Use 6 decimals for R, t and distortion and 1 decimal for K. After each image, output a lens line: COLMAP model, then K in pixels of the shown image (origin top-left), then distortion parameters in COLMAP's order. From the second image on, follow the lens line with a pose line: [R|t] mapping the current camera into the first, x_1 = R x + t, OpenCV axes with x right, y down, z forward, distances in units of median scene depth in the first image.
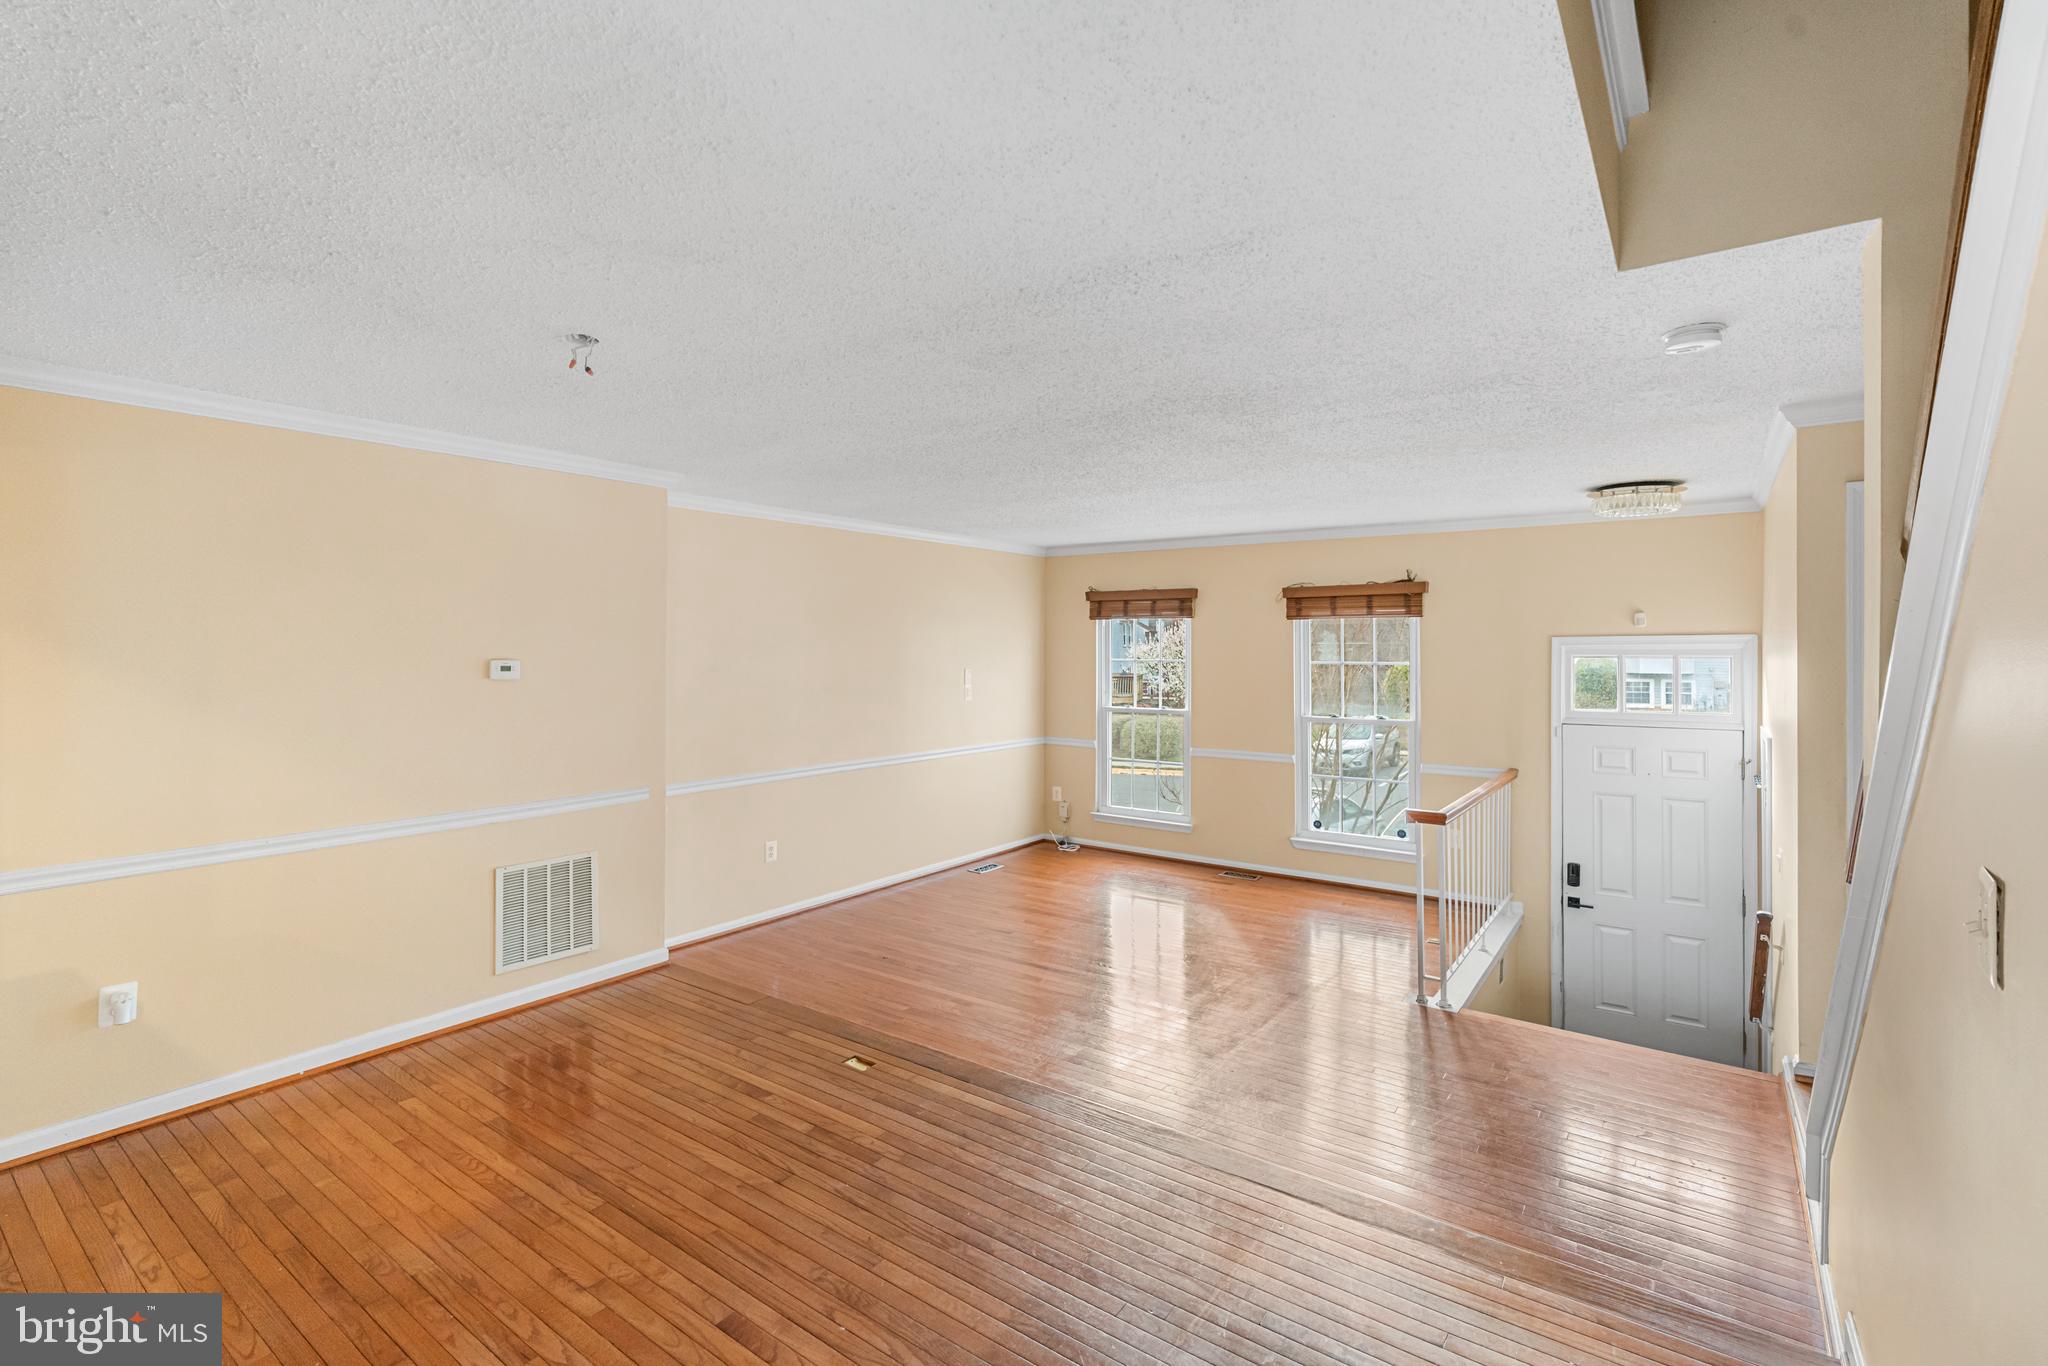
lens RADIAL K [[924.2, 0, 1023.0], [0, 924.2, 661.0], [0, 0, 1]] dist [-0.012312, 0.006588]
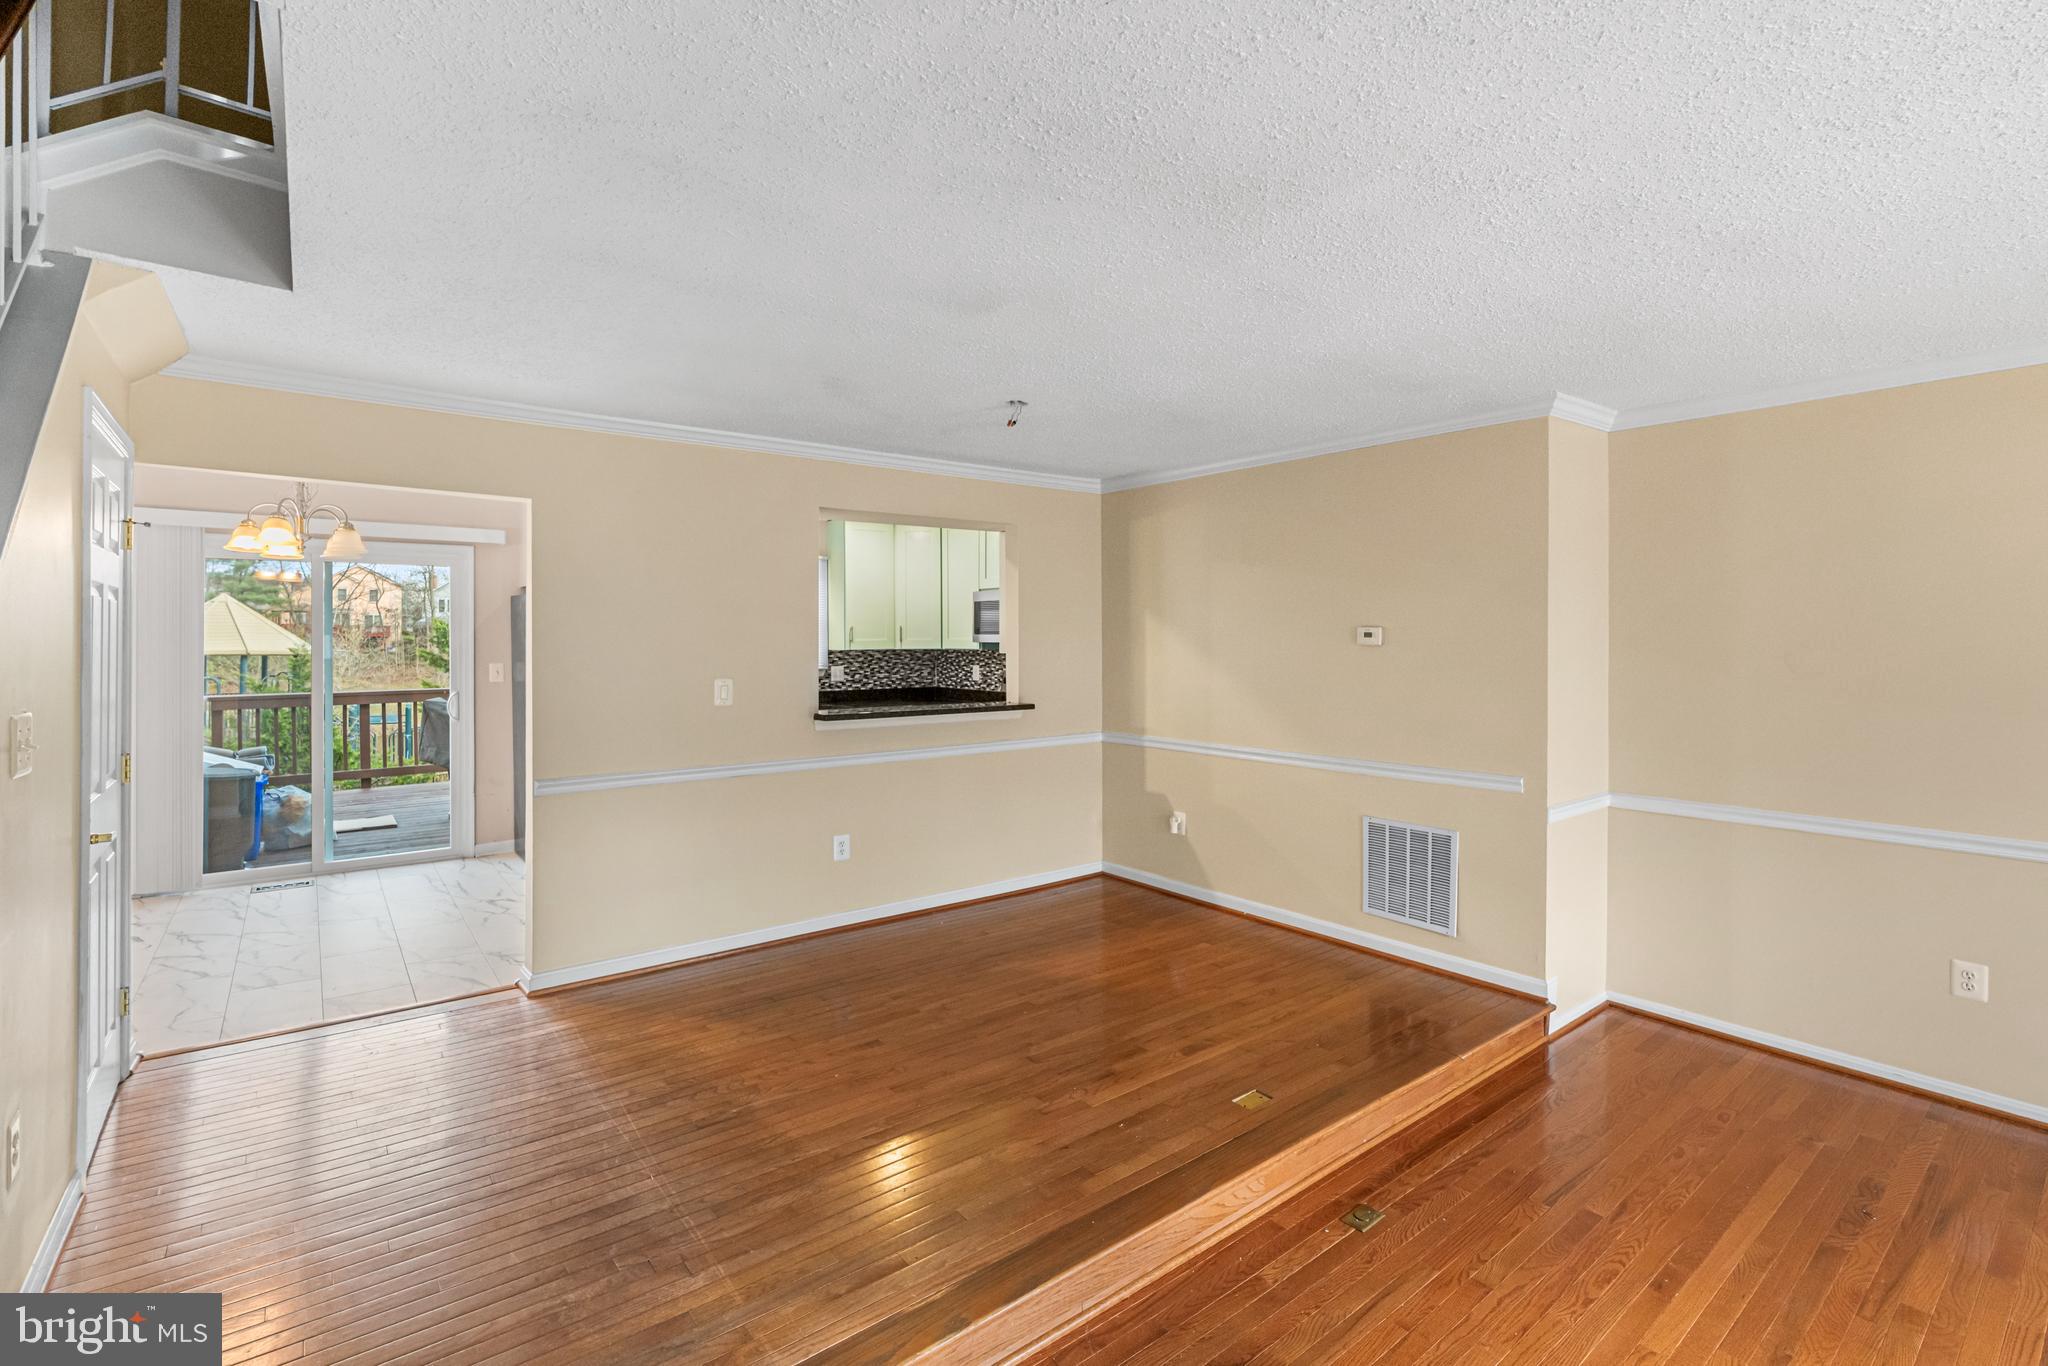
lens RADIAL K [[924.2, 0, 1007.7], [0, 924.2, 646.8], [0, 0, 1]] dist [-0.012312, 0.006588]
pose [[-0.280913, 0.014666, -0.959621, 0.602980], [-0.009936, 0.999785, 0.018188, 0.006750], [0.959682, 0.014644, -0.280707, 0.889356]]
